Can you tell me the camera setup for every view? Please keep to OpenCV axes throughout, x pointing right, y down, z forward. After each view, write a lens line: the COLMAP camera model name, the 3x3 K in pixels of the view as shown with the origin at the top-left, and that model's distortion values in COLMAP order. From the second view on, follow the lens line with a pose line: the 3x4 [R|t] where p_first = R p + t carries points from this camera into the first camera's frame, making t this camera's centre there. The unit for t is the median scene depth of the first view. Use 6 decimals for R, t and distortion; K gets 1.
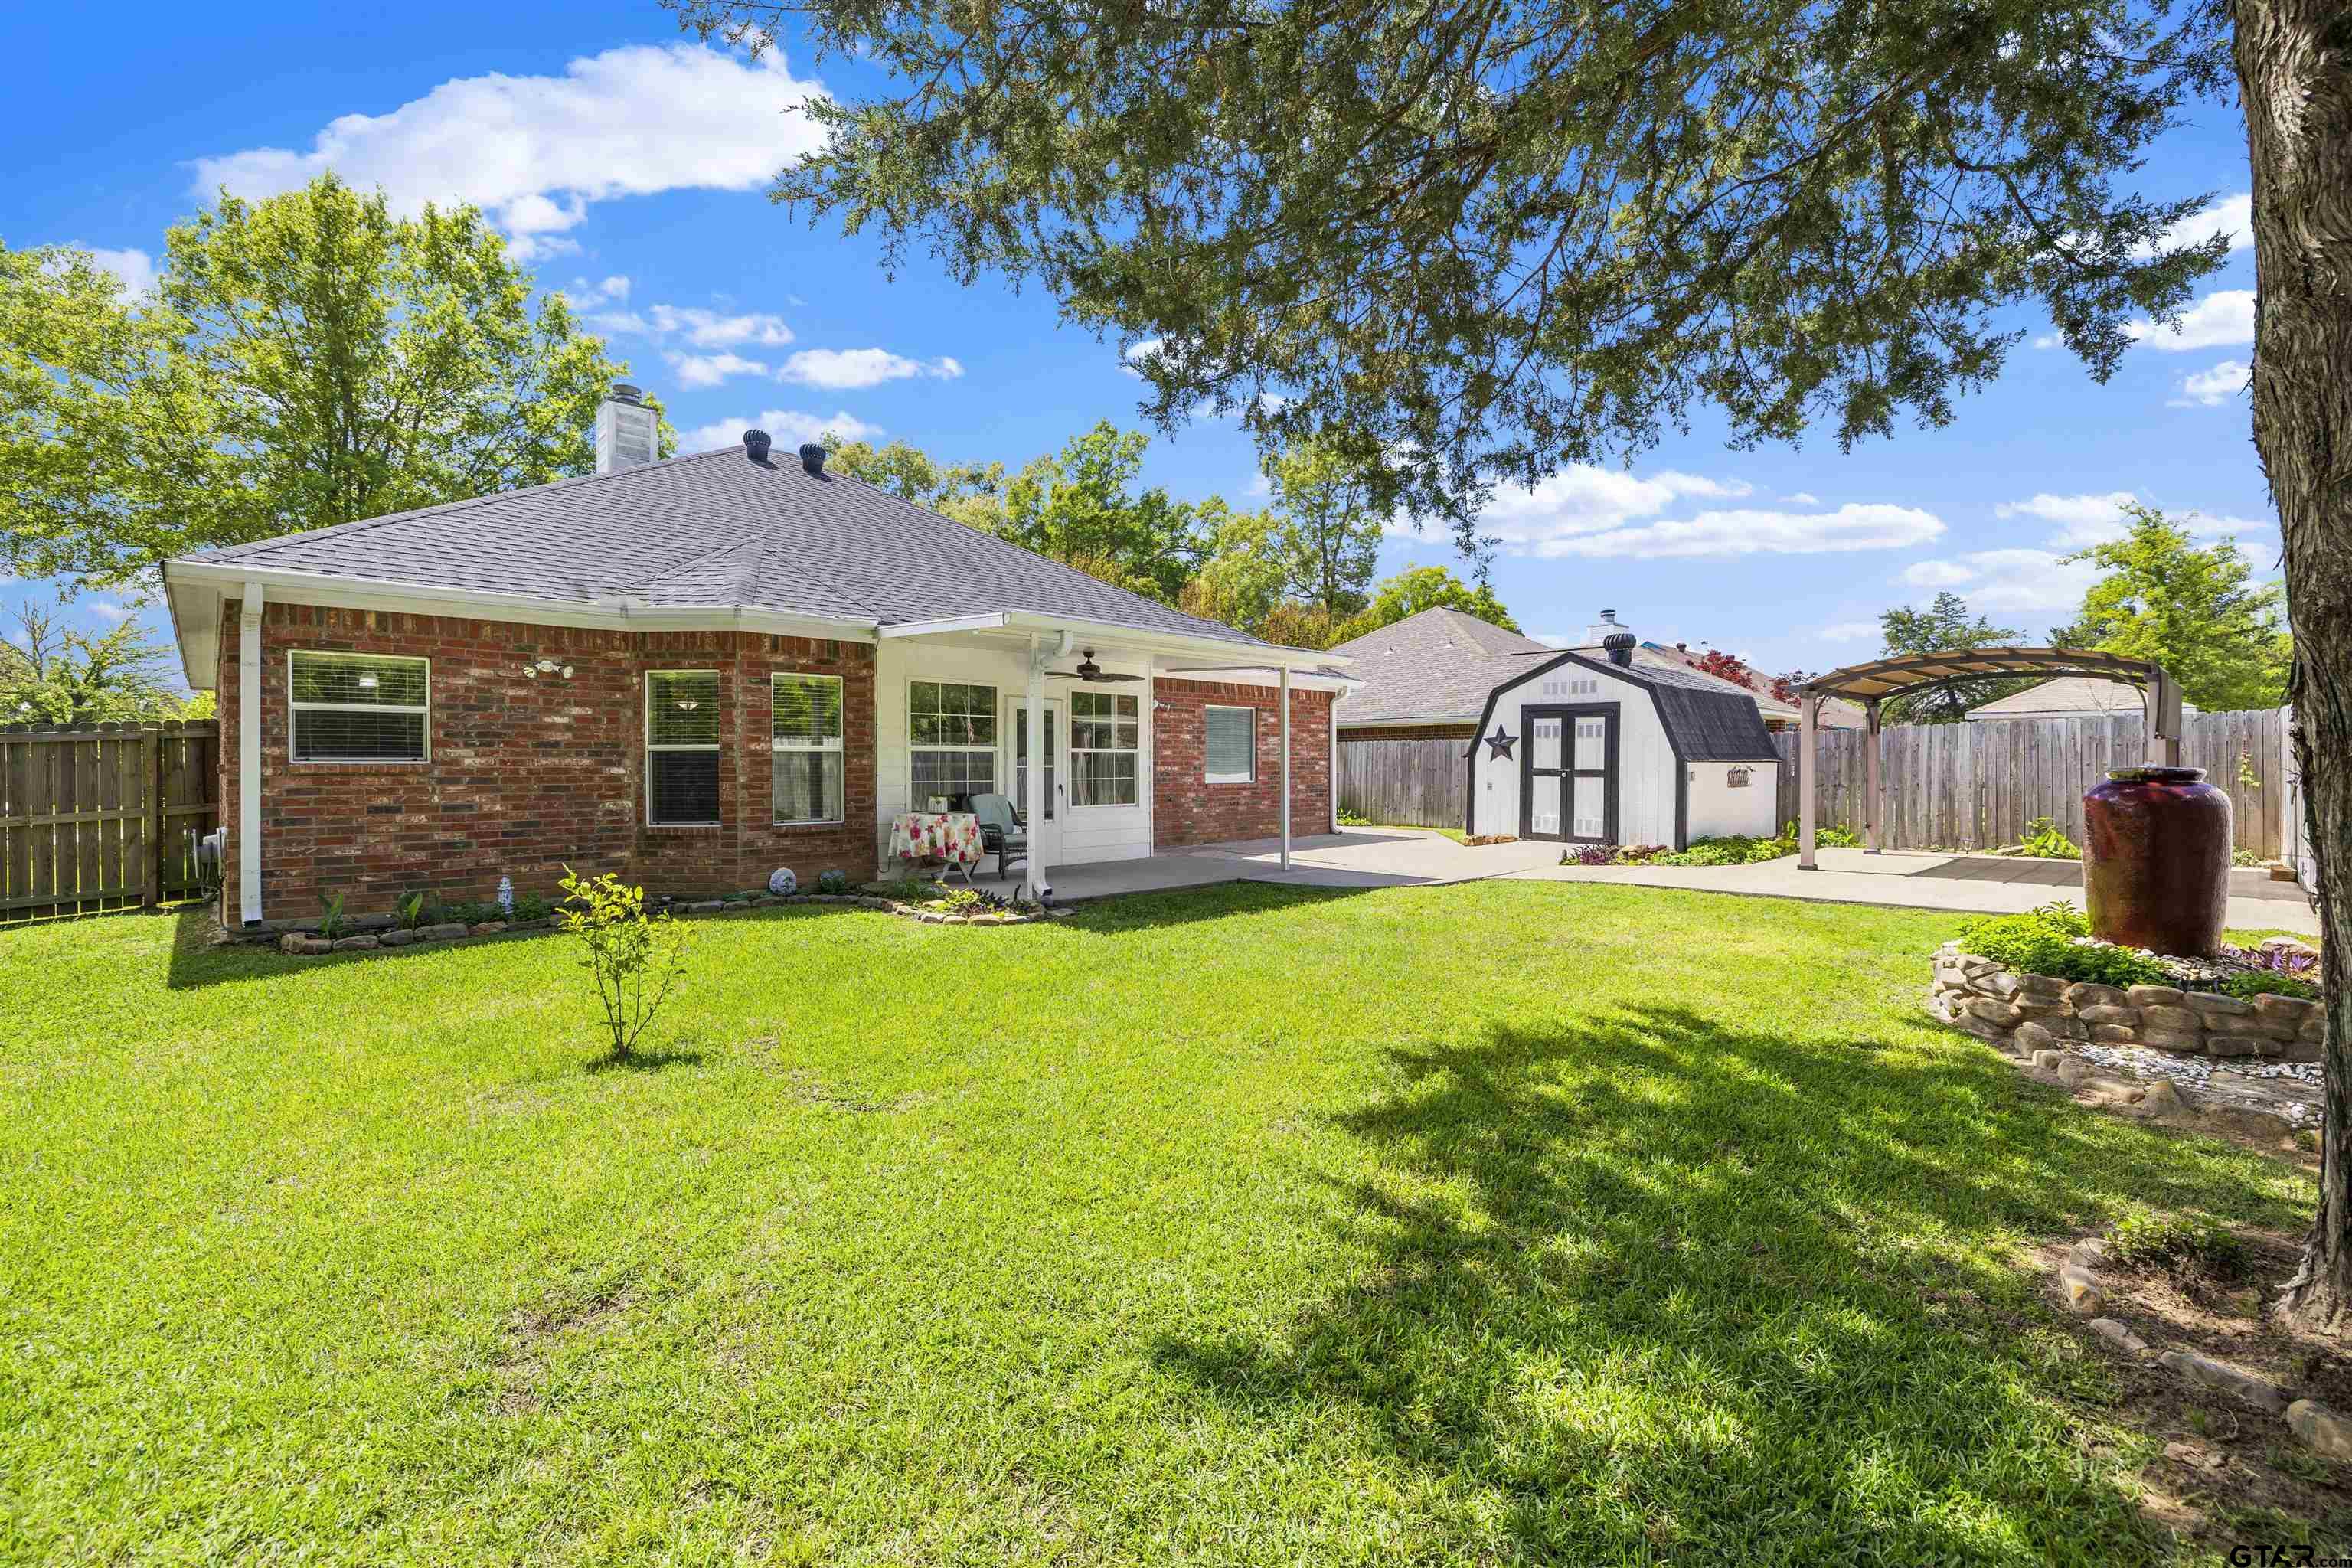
lens RADIAL K [[1009.4, 0, 1133.1], [0, 1009.4, 769.0], [0, 0, 1]] dist [0.005588, 0.000413]
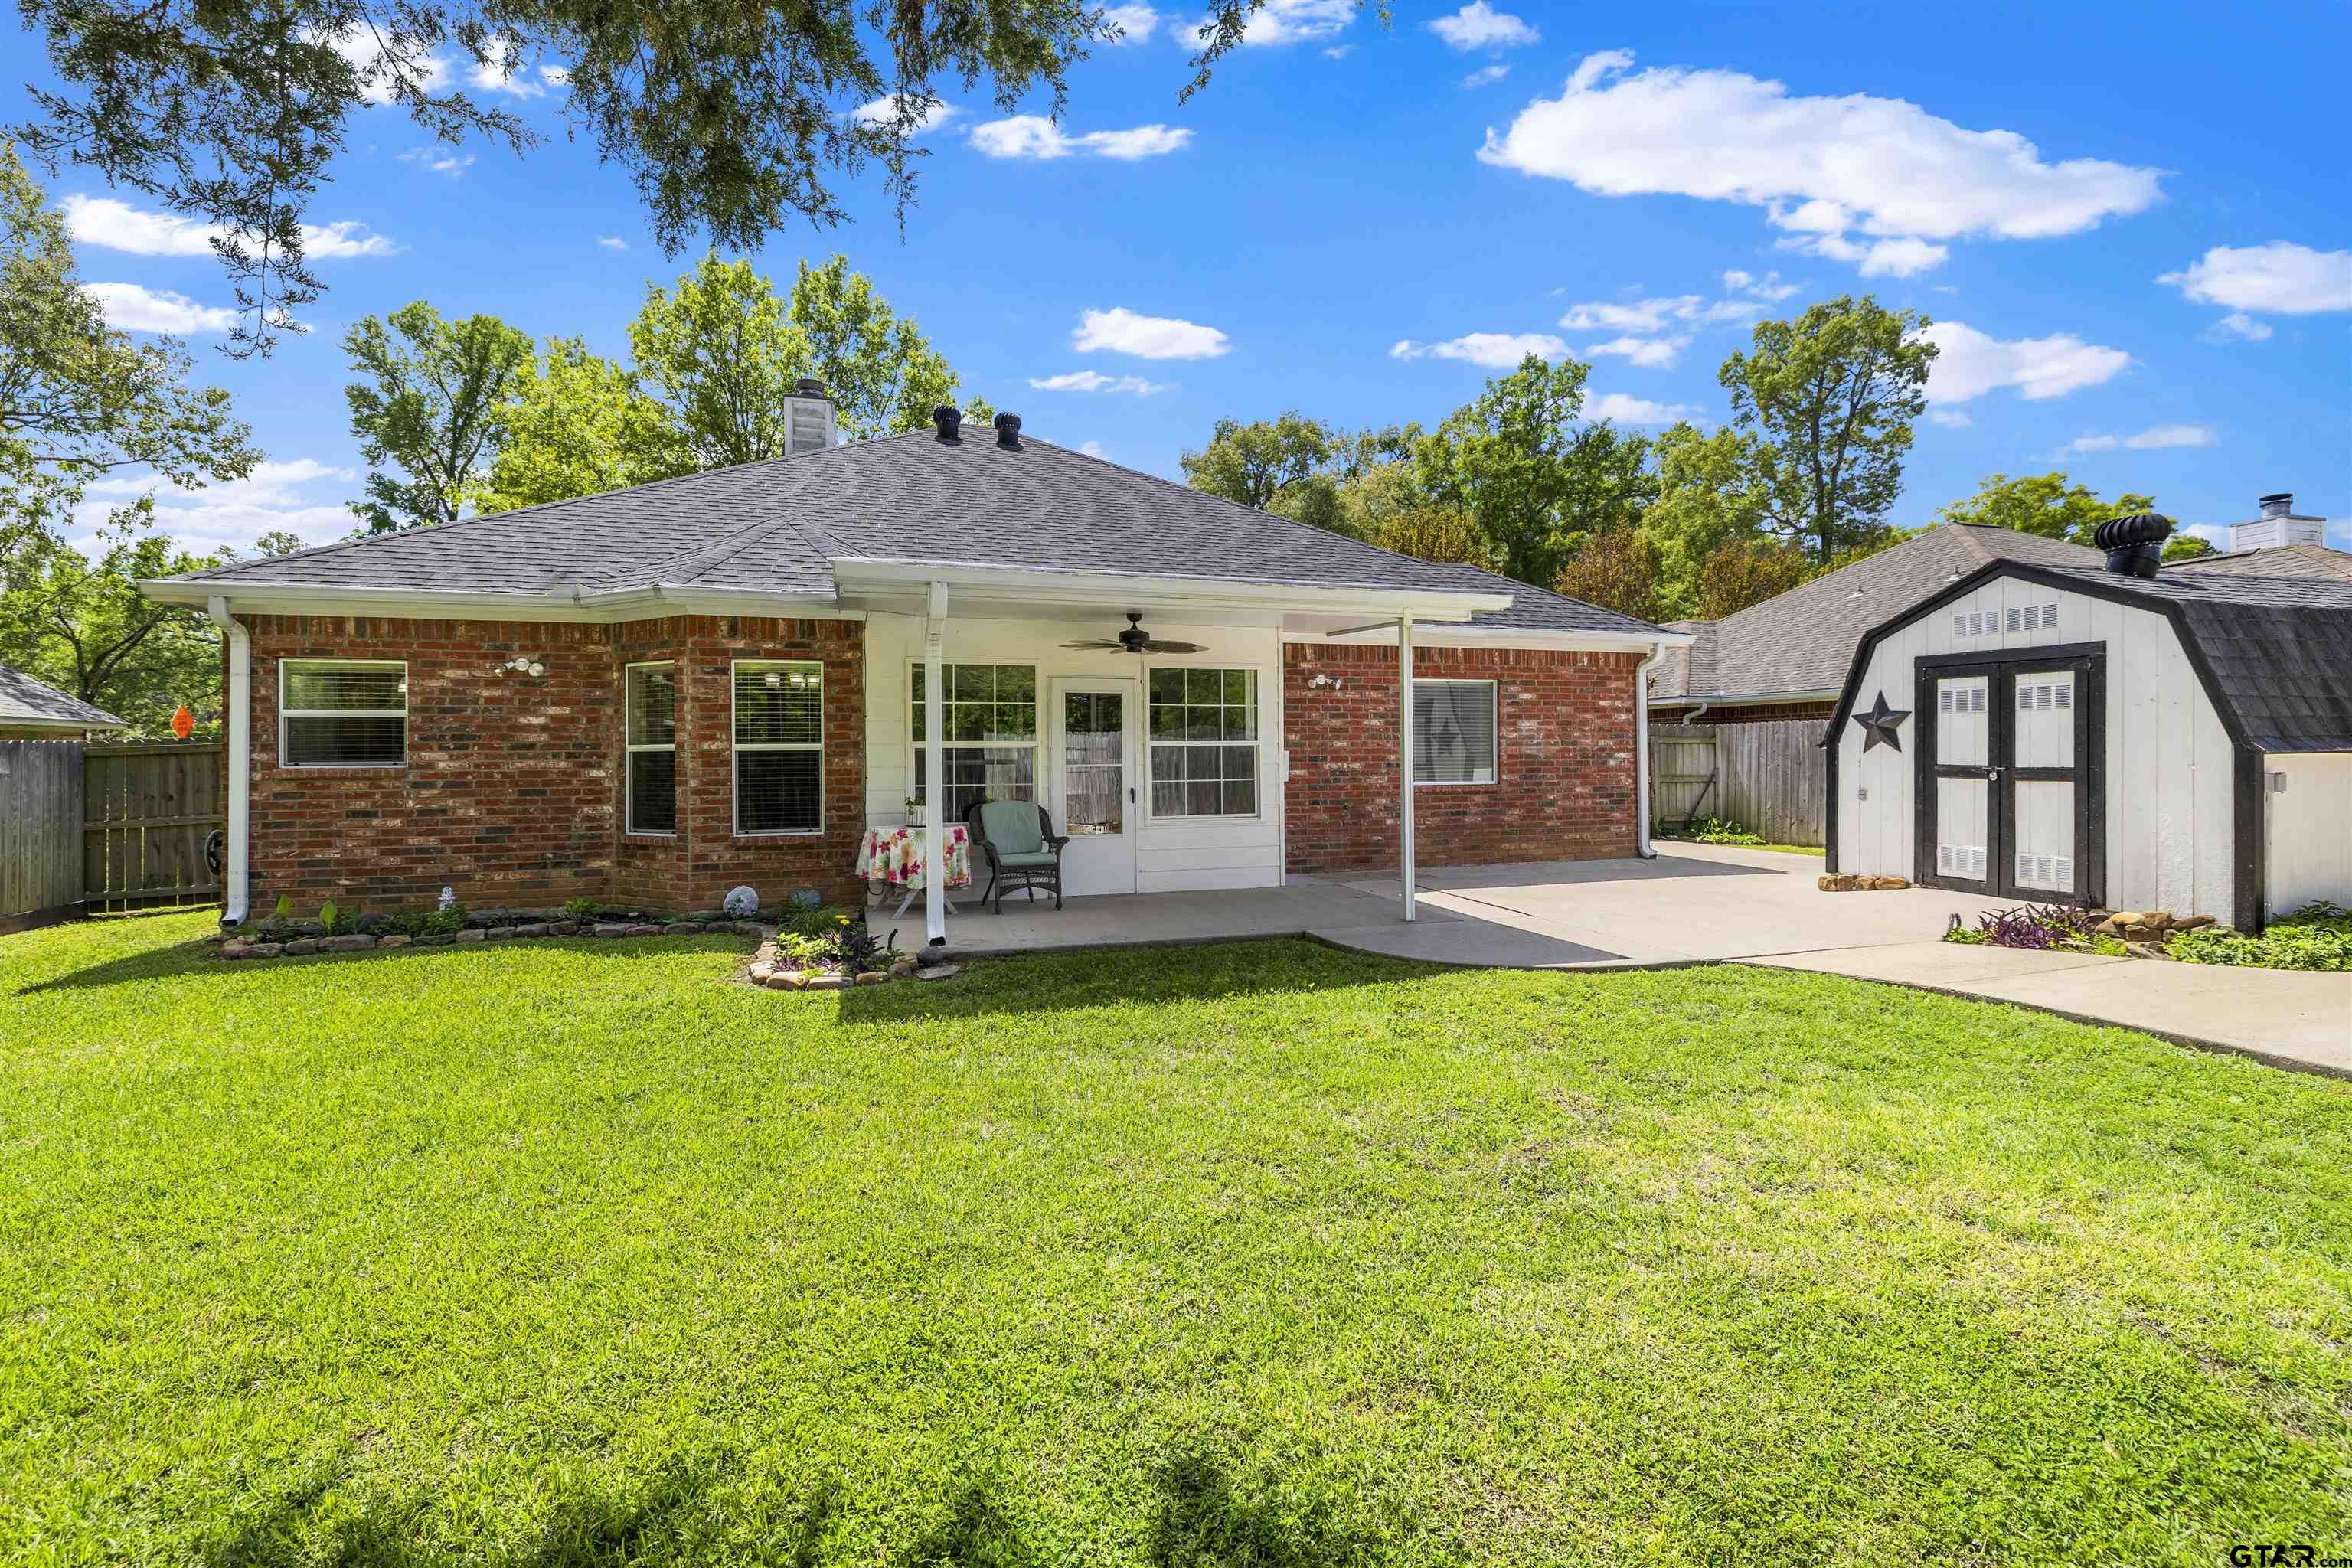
lens RADIAL K [[1009.4, 0, 1168.2], [0, 1009.4, 757.0], [0, 0, 1]] dist [0.005588, 0.000413]
pose [[0.893376, -0.005343, -0.449278, 0.284636], [0.005214, 0.999985, -0.001523, -0.007036], [0.449279, -0.000982, 0.893391, 0.305154]]
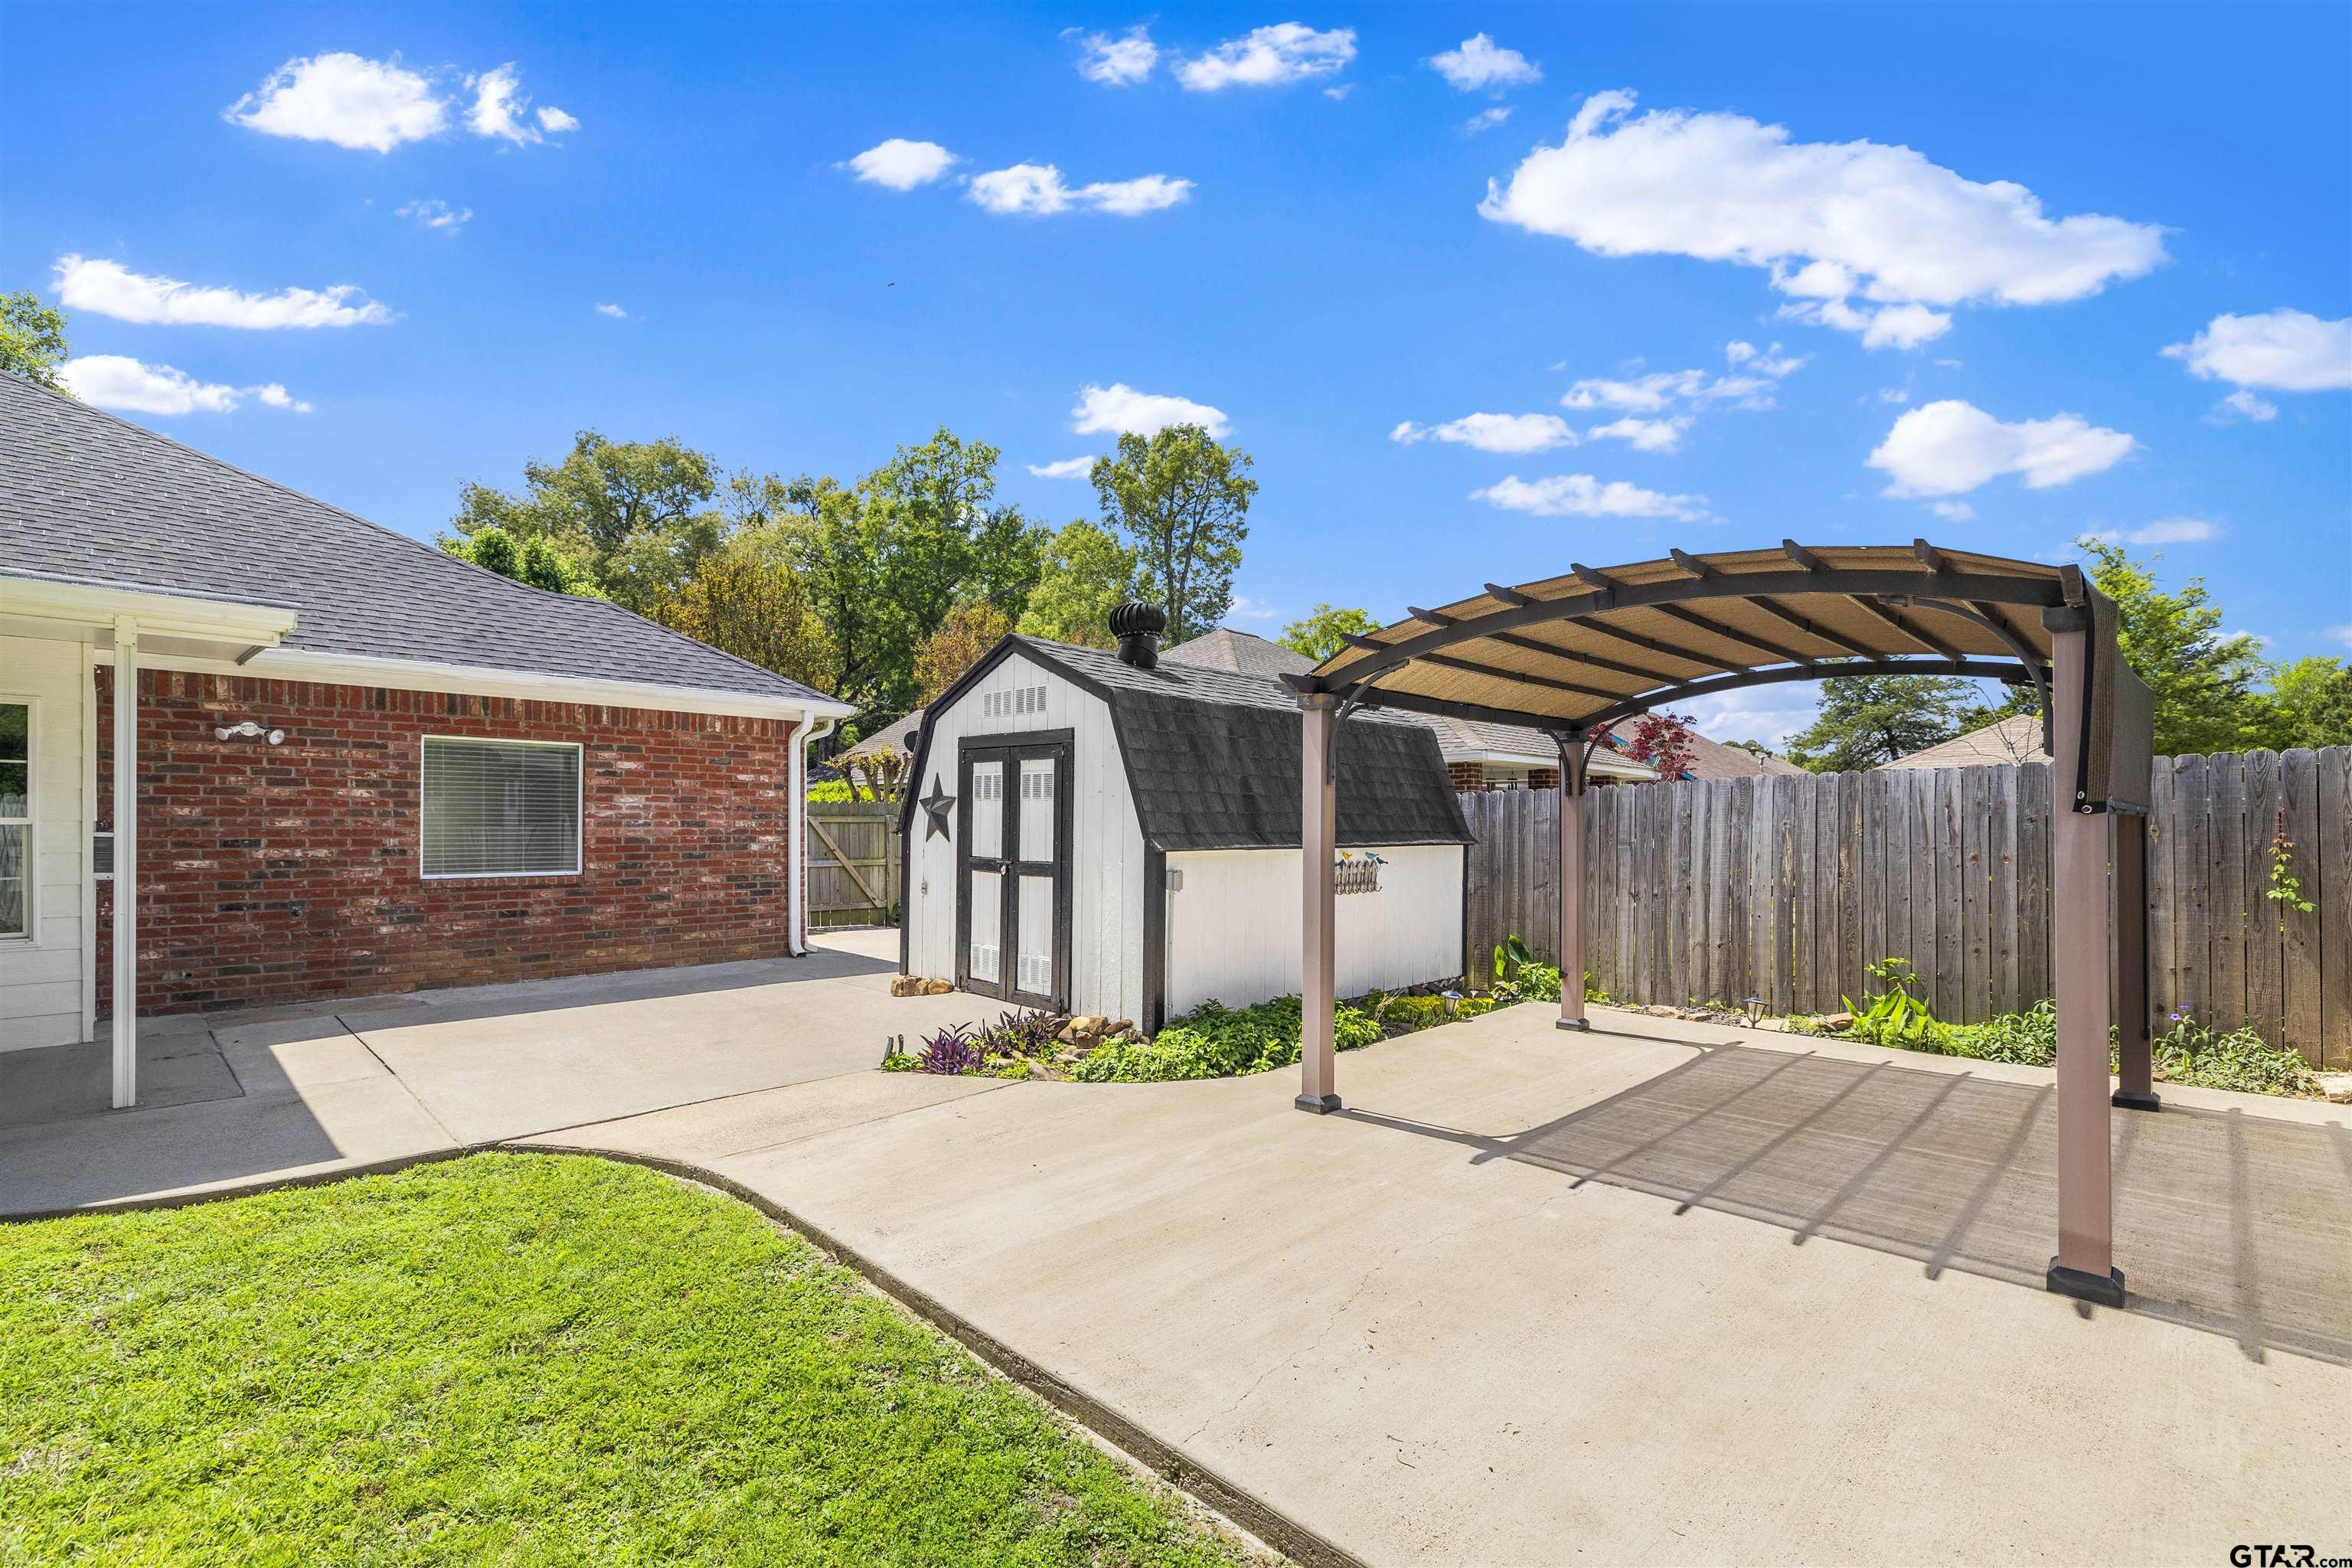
lens RADIAL K [[1009.4, 0, 1153.5], [0, 1009.4, 829.4], [0, 0, 1]] dist [0.005588, 0.000413]
pose [[0.999572, 0.004845, 0.028857, 0.515624], [-0.004885, 0.999987, 0.001299, -0.017277], [-0.028850, -0.001439, 0.999583, 0.507766]]
